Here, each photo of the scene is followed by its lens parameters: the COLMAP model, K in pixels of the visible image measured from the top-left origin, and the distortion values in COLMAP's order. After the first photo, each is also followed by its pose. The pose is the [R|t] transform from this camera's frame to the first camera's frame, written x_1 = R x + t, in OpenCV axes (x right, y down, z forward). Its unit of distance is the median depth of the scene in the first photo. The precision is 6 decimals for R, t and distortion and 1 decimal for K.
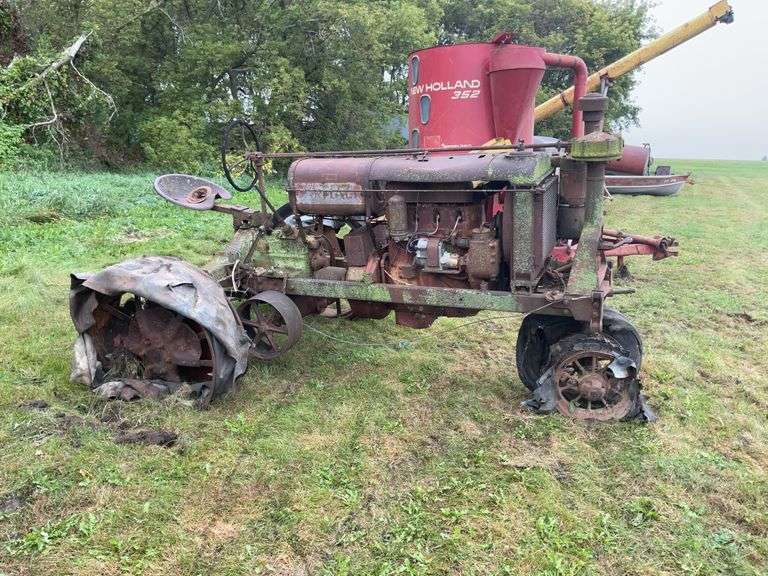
lens RADIAL K [[646.0, 0, 384.0], [0, 646.0, 288.0], [0, 0, 1]] dist [0.118935, -0.240757]
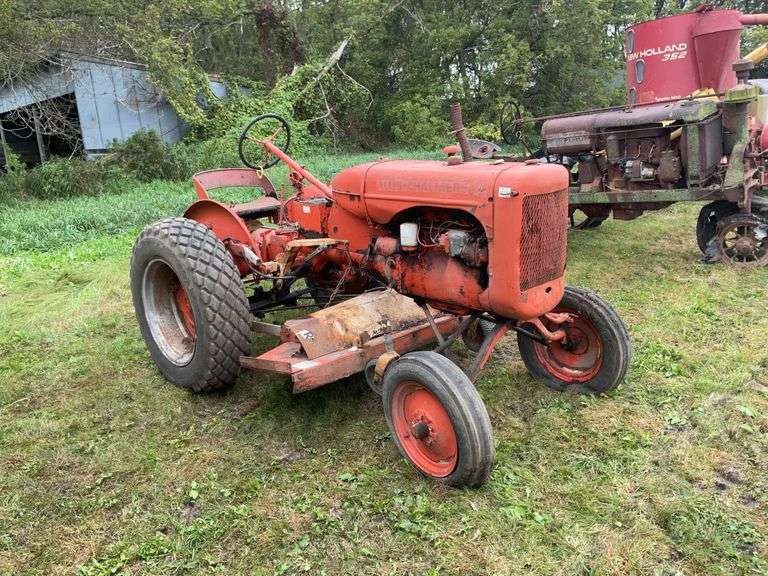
lens RADIAL K [[646.0, 0, 384.0], [0, 646.0, 288.0], [0, 0, 1]] dist [0.118935, -0.240757]
pose [[0.943854, -0.018341, -0.329852, 0.011842], [0.032632, 0.998751, 0.037843, 0.130851], [0.328746, -0.046482, 0.943274, -0.627637]]
